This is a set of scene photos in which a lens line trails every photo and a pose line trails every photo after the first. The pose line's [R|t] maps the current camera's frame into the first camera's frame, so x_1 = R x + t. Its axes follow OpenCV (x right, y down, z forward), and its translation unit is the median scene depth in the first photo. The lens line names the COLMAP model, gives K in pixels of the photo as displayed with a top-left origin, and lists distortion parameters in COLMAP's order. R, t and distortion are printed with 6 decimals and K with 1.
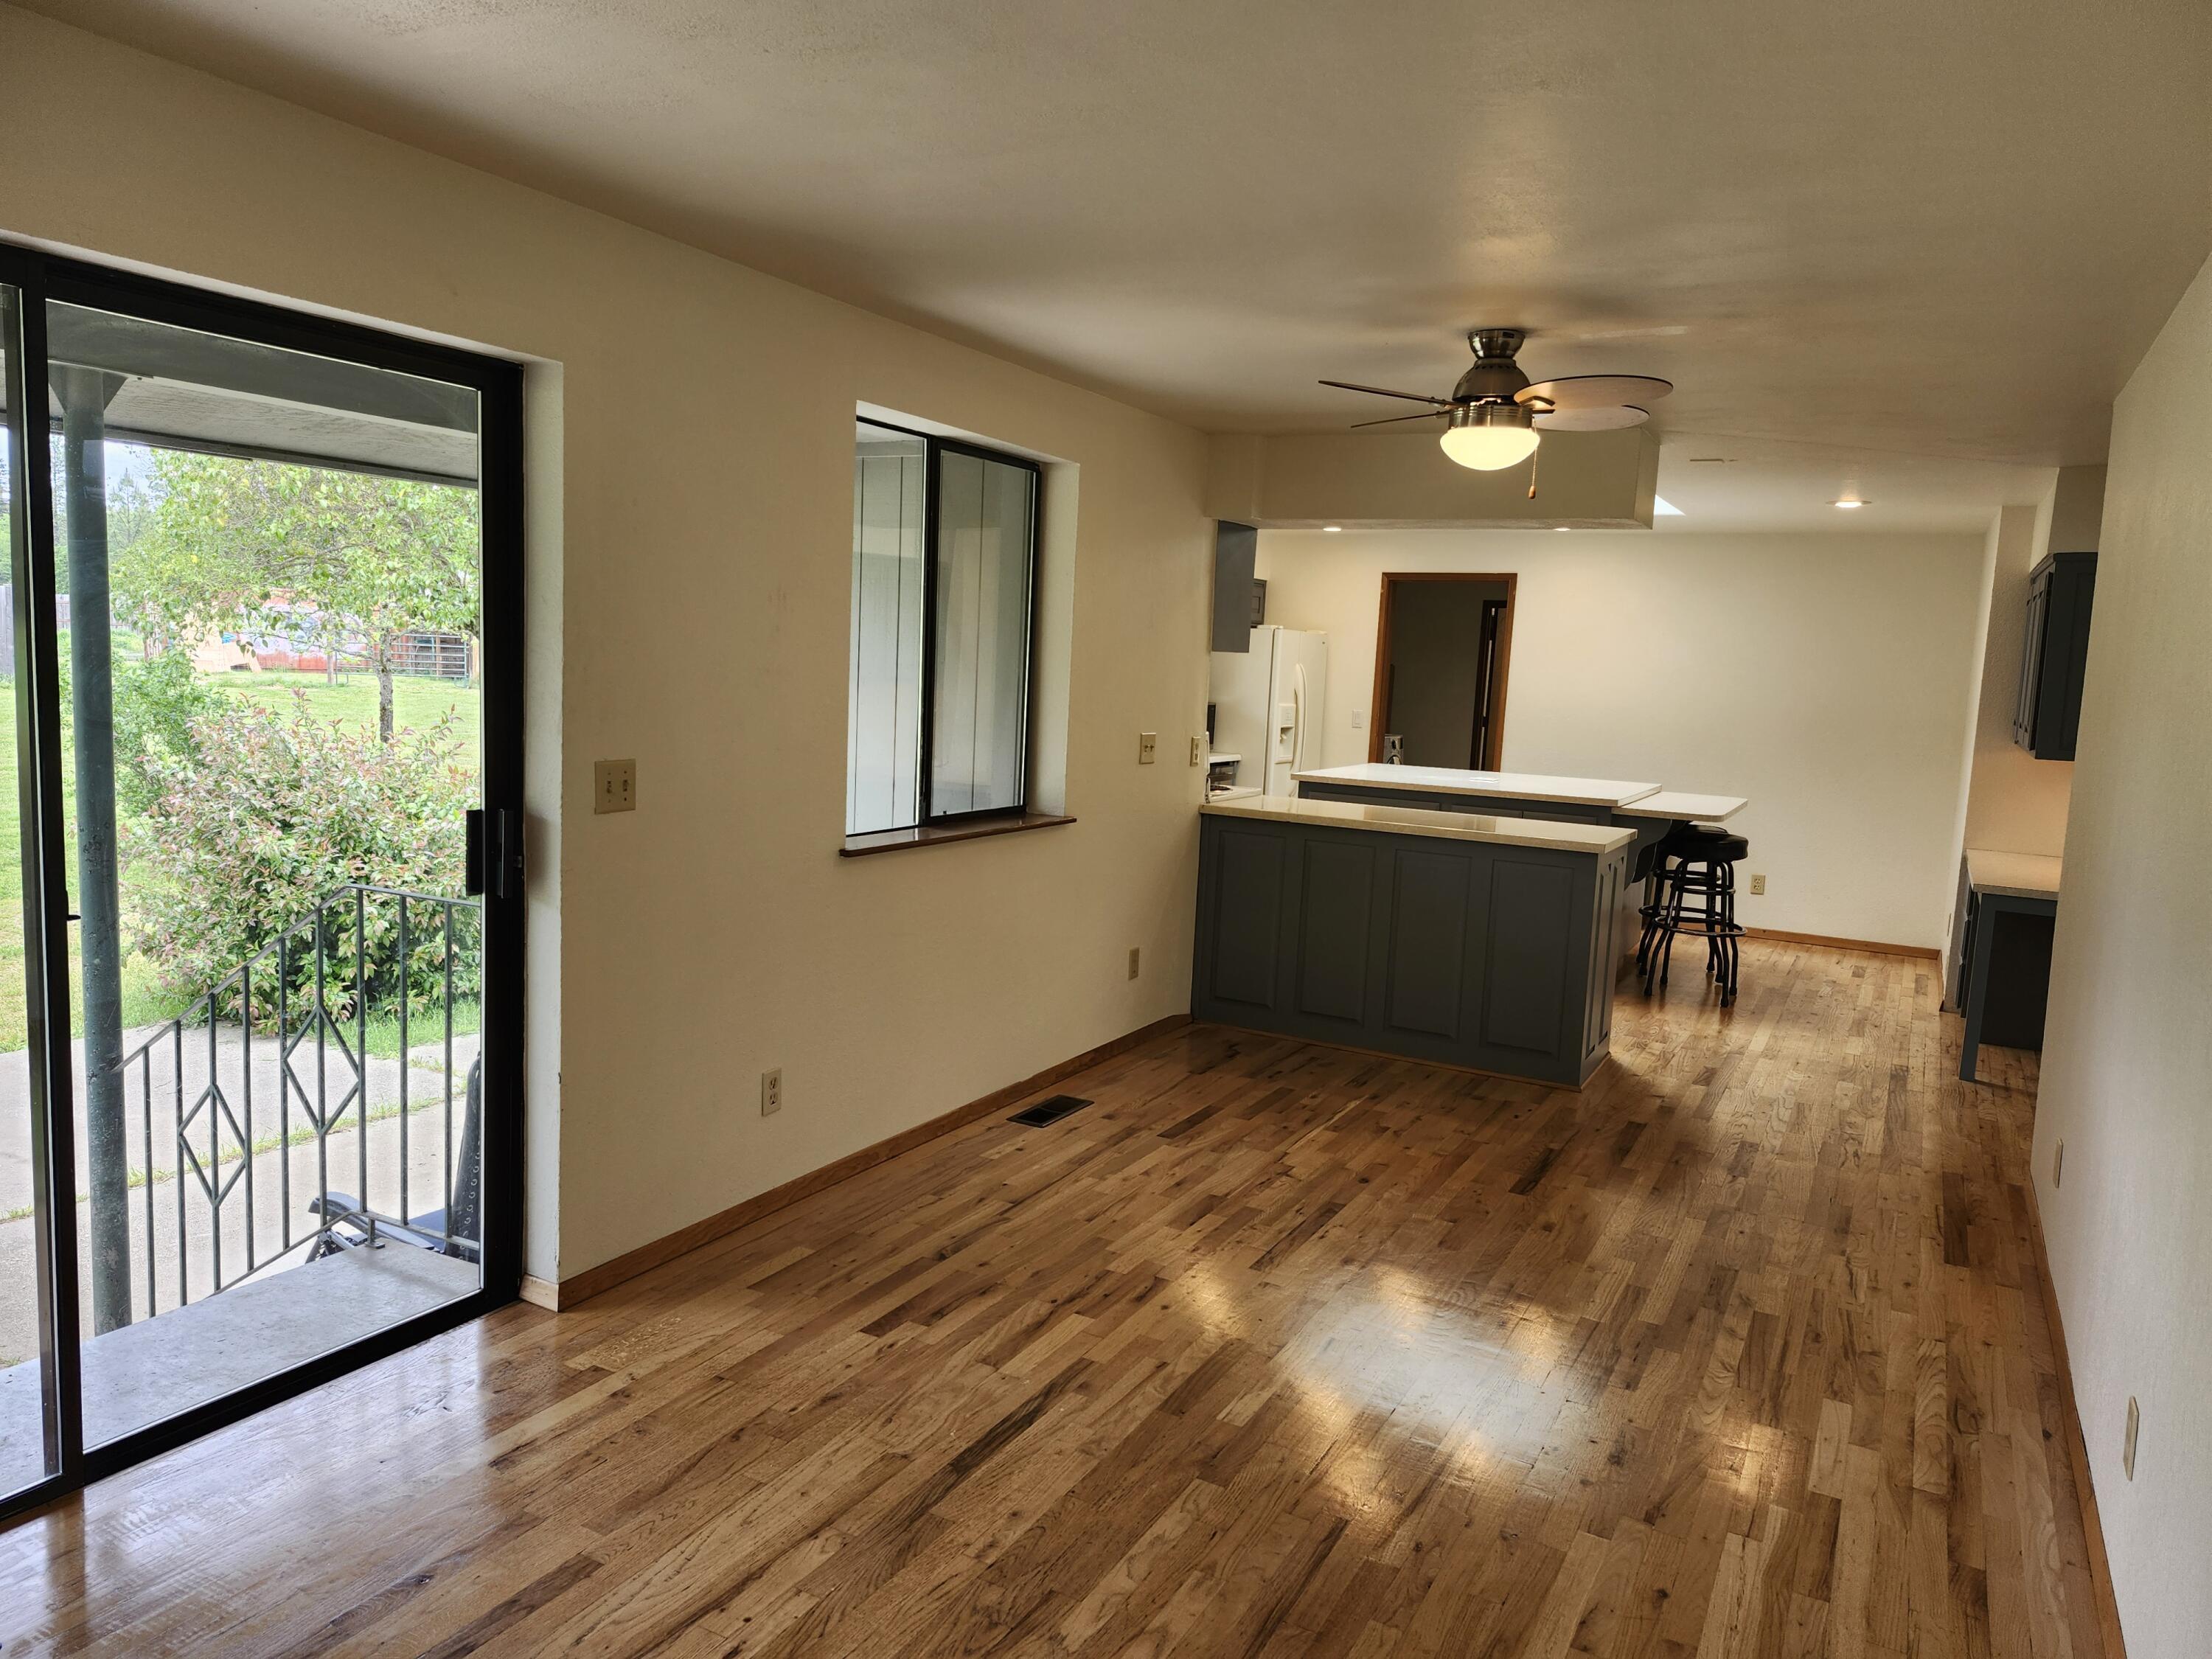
lens RADIAL K [[1525.2, 0, 1114.0], [0, 1525.2, 830.6], [0, 0, 1]] dist [0.073430, -0.094521]
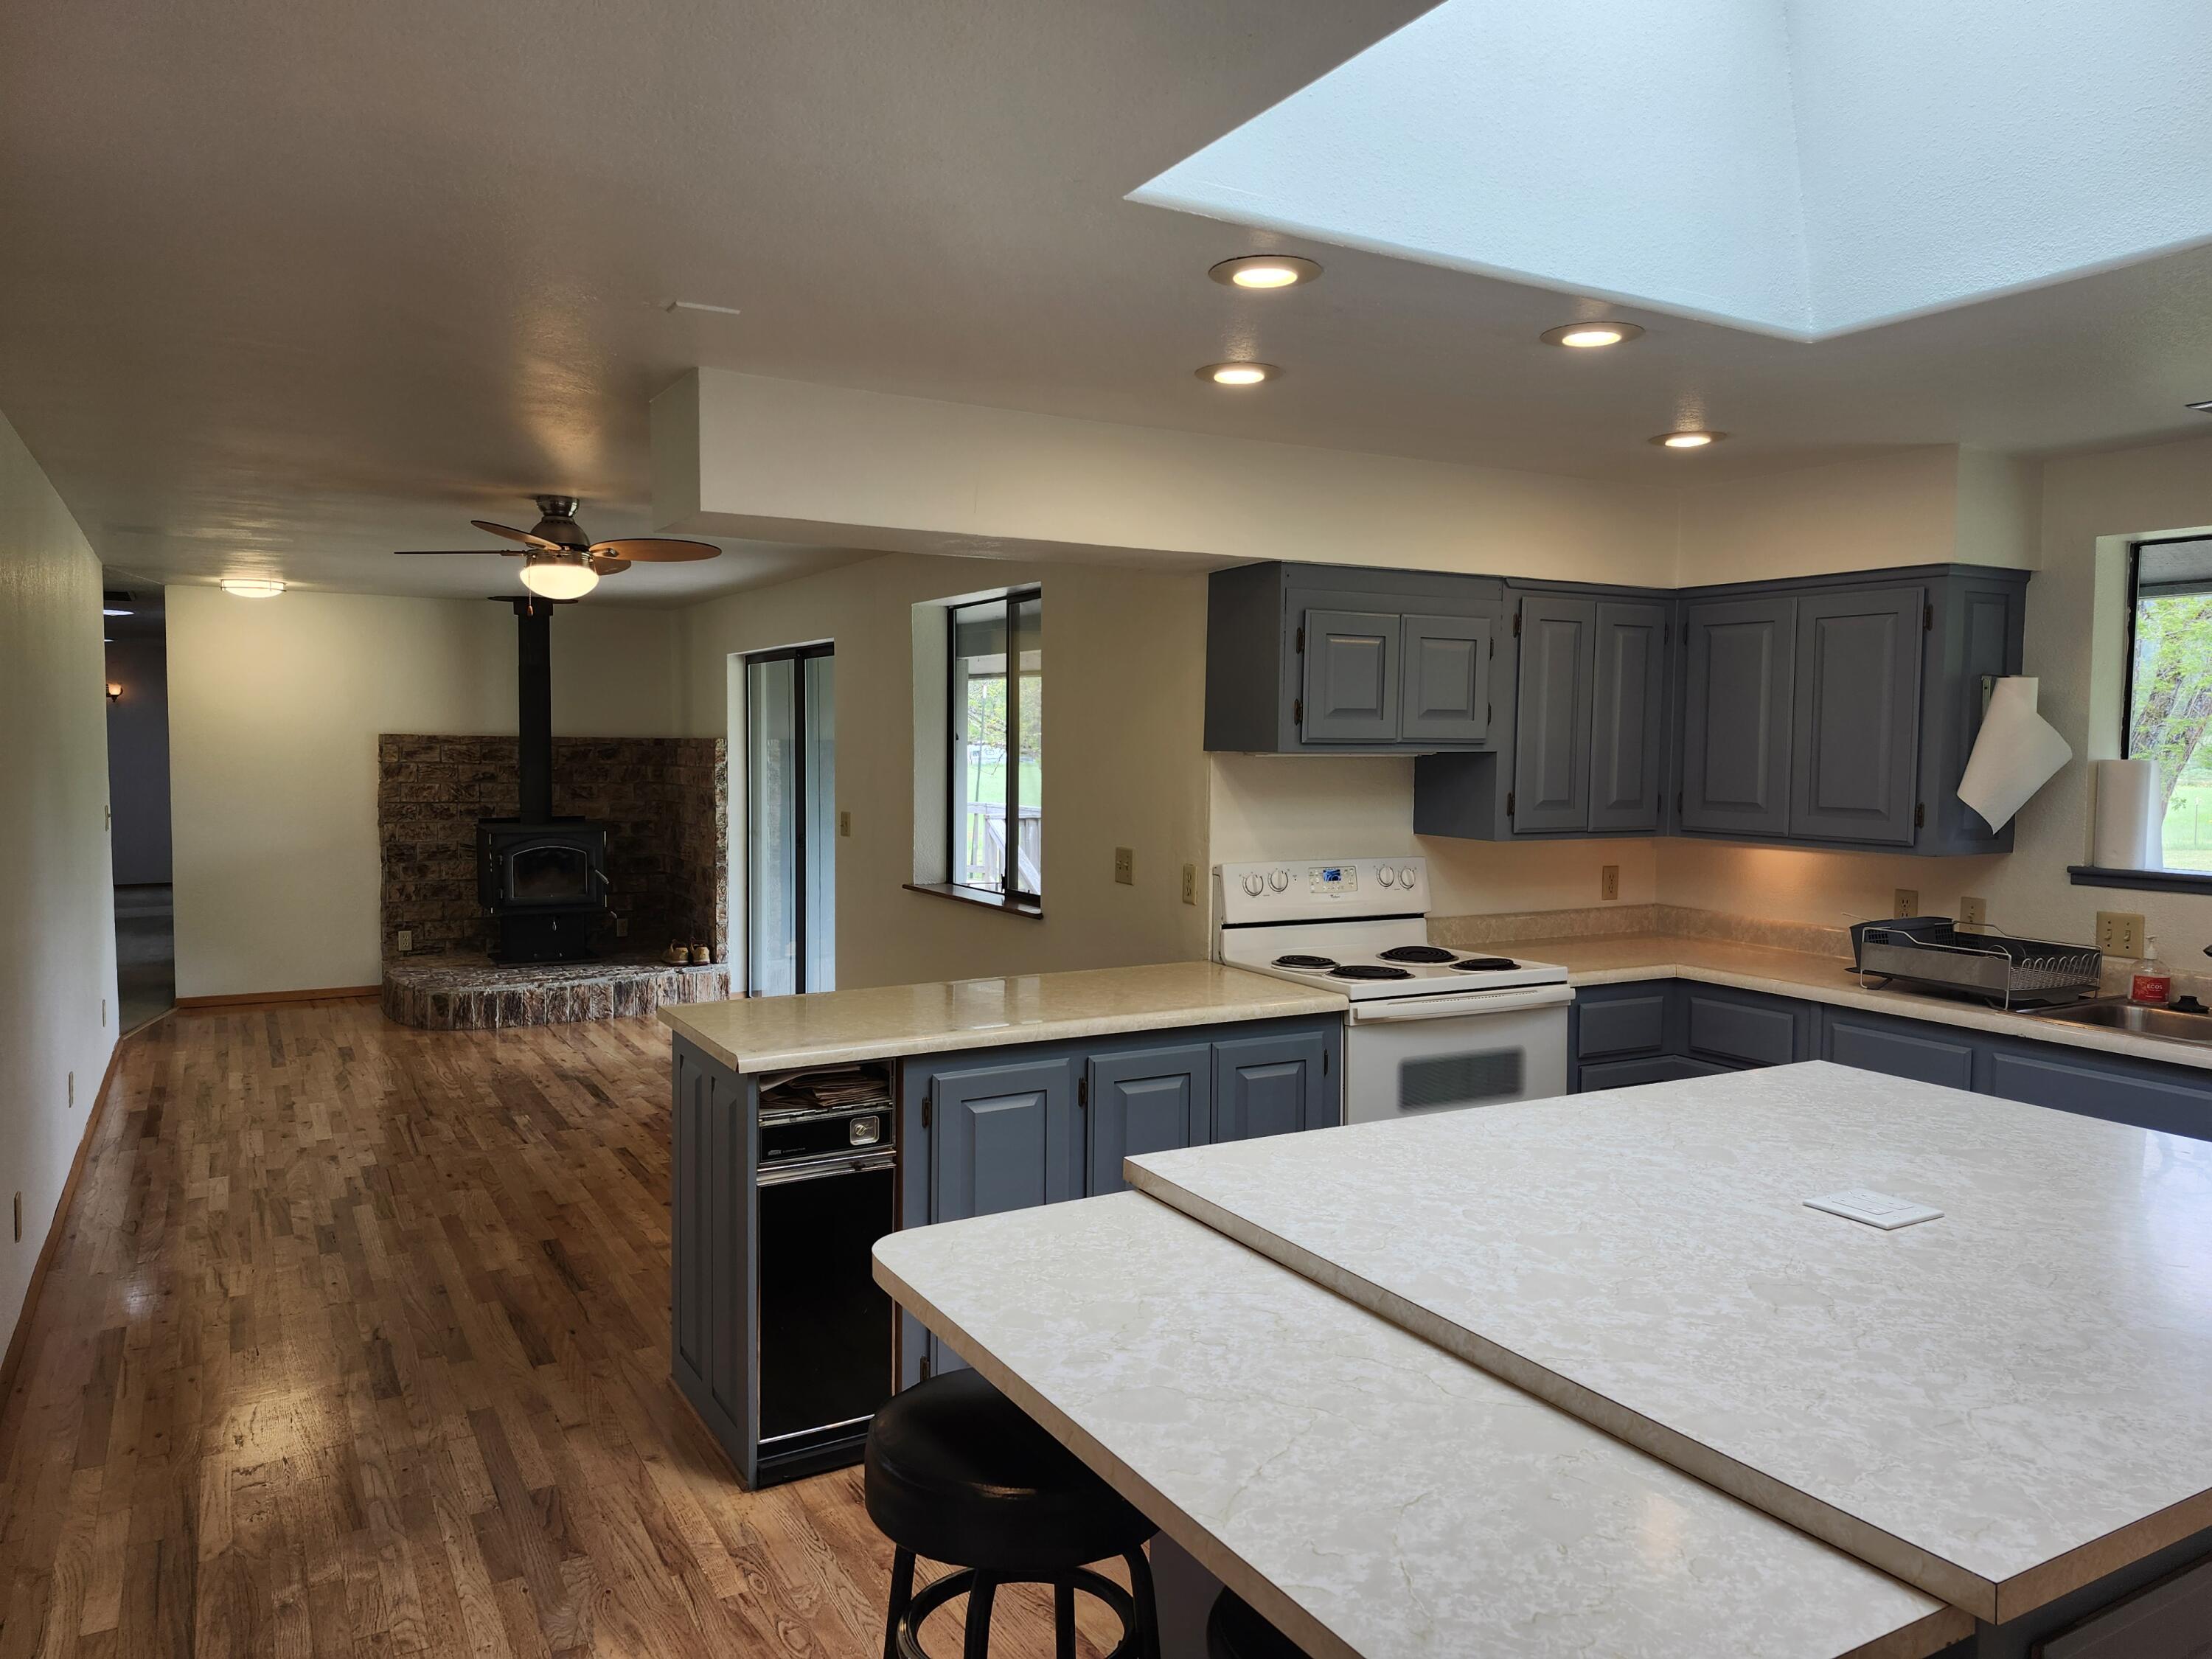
lens RADIAL K [[1525.2, 0, 1114.0], [0, 1525.2, 830.6], [0, 0, 1]] dist [0.073430, -0.094521]
pose [[-0.532602, -0.003257, -0.846359, 1.339744], [-0.131681, 0.988134, 0.079063, -0.251500], [0.836059, 0.153558, -0.526711, 2.579173]]
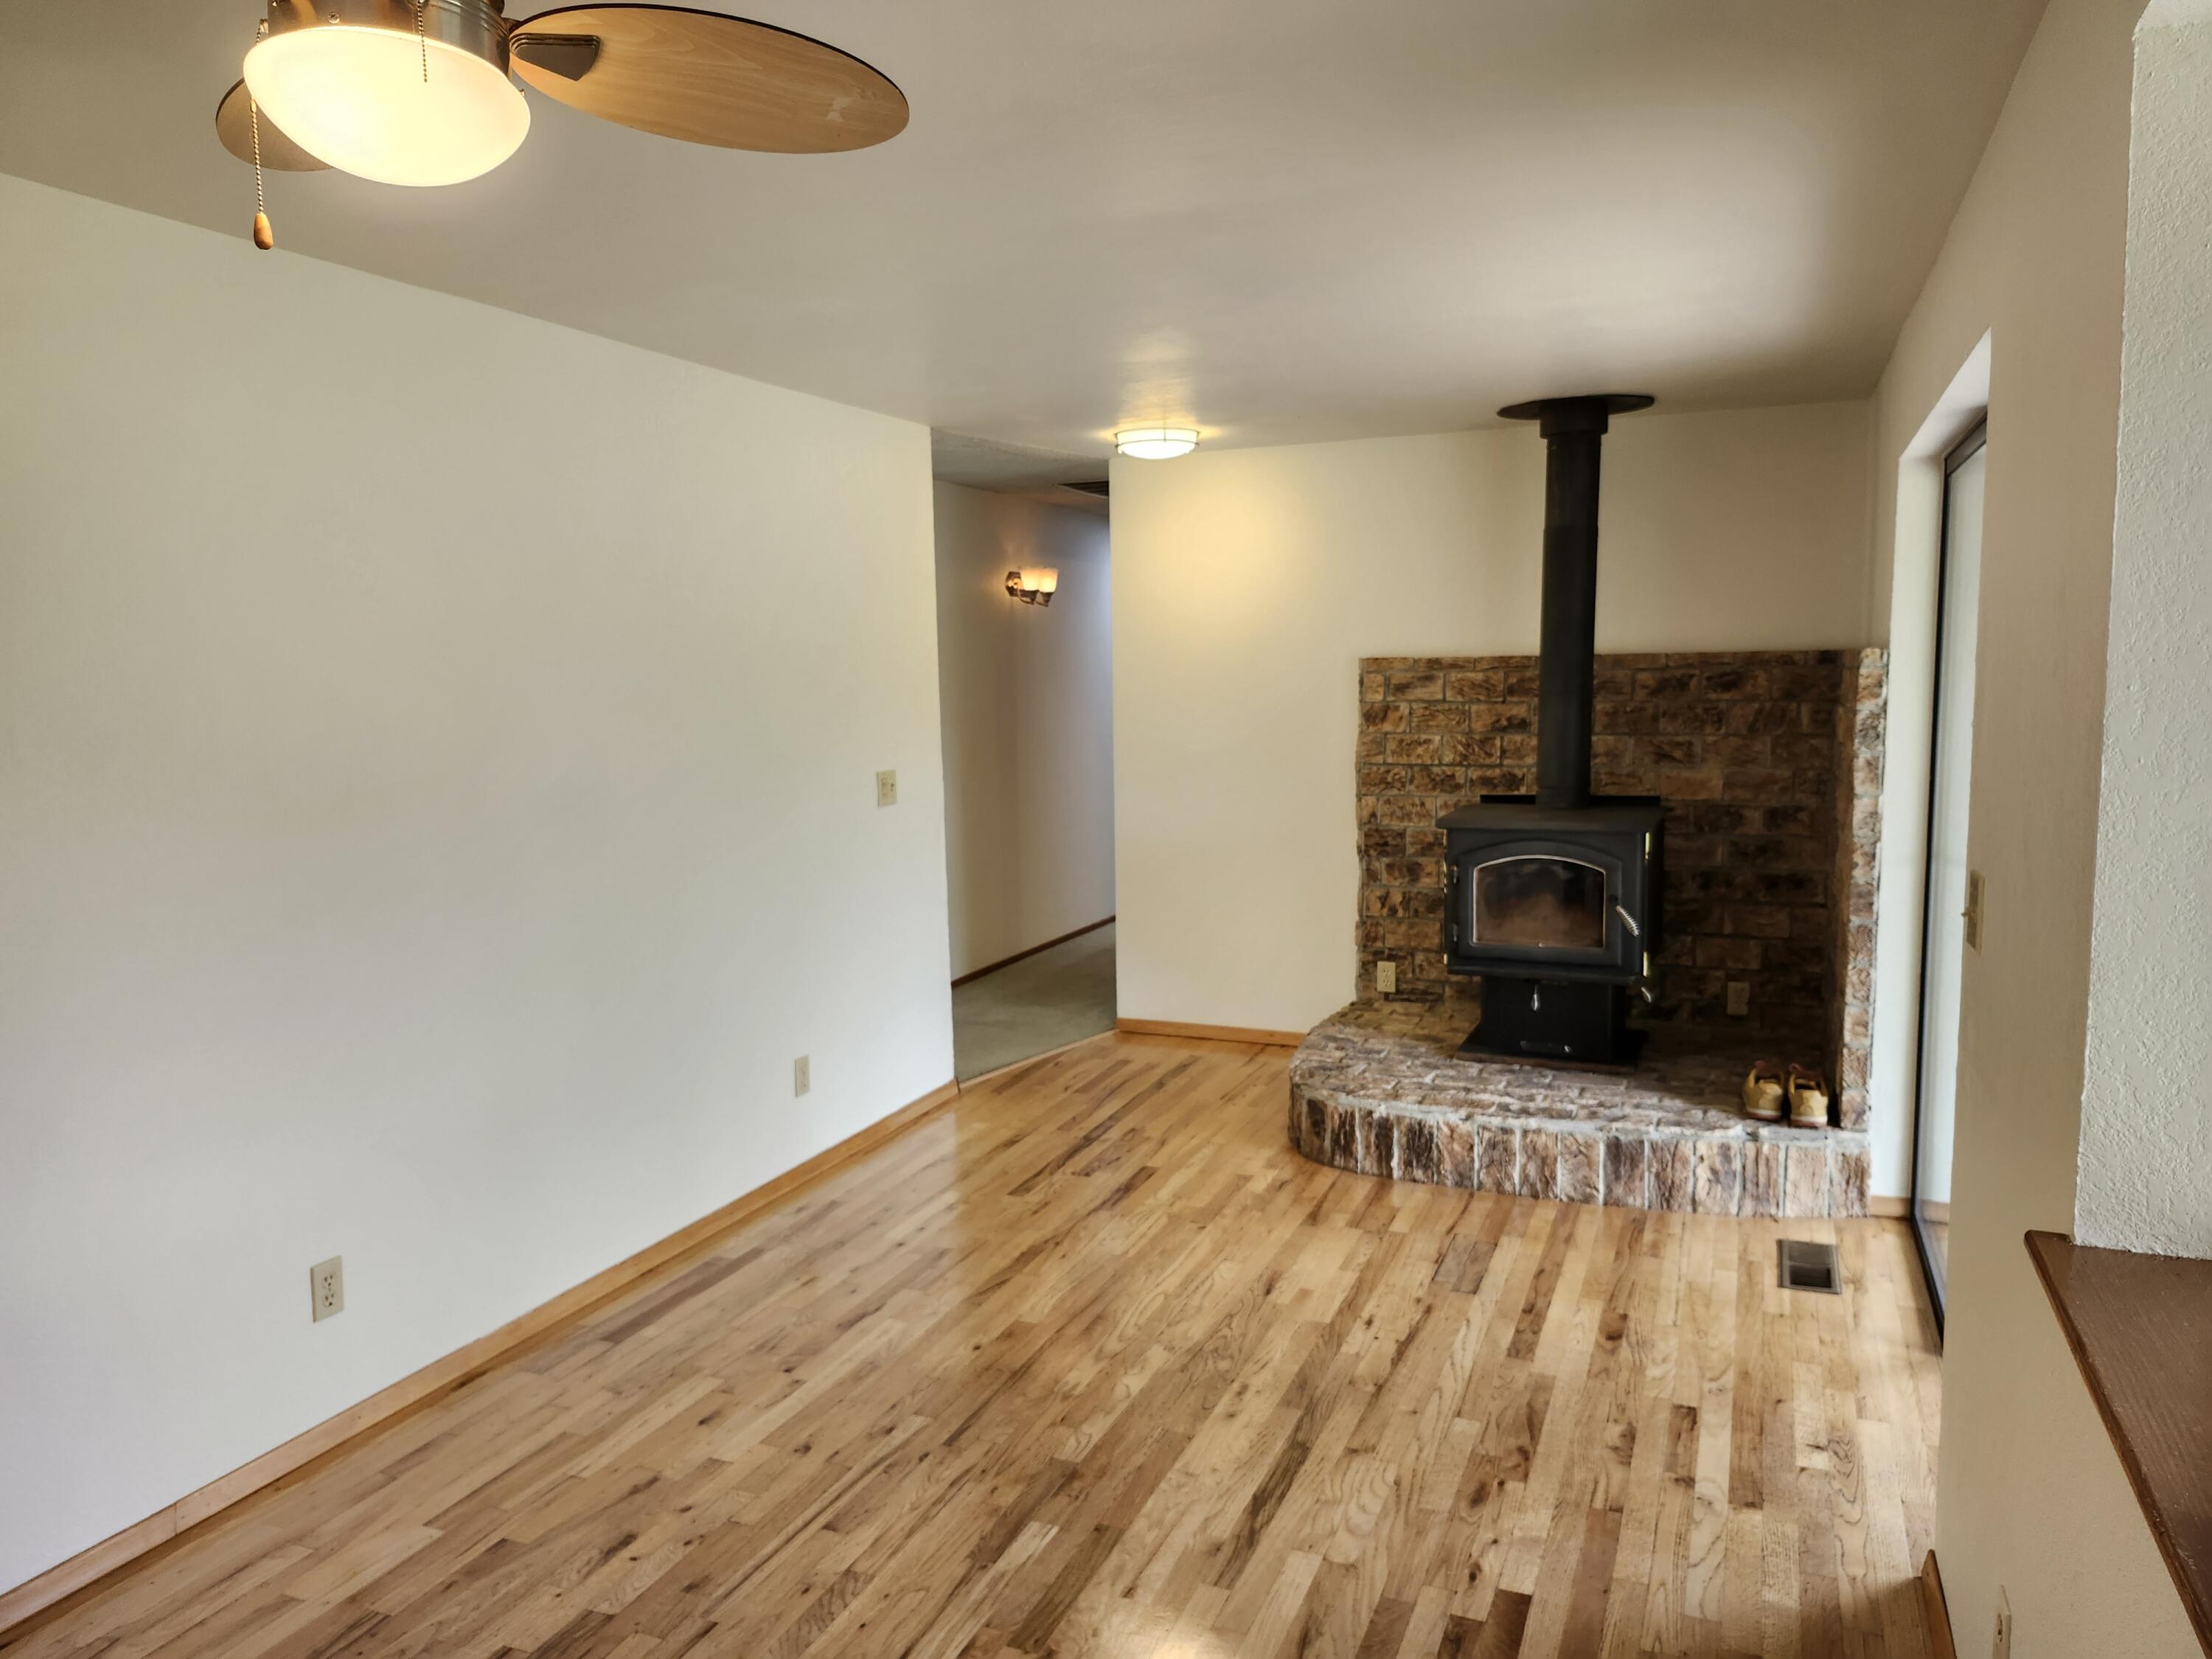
lens RADIAL K [[1525.2, 0, 1114.0], [0, 1525.2, 830.6], [0, 0, 1]] dist [0.073430, -0.094521]
pose [[-0.994911, -0.021473, -0.098447, 0.127133], [-0.042486, 0.975328, 0.216635, -0.206168], [0.091366, 0.219715, -0.971276, 1.719214]]
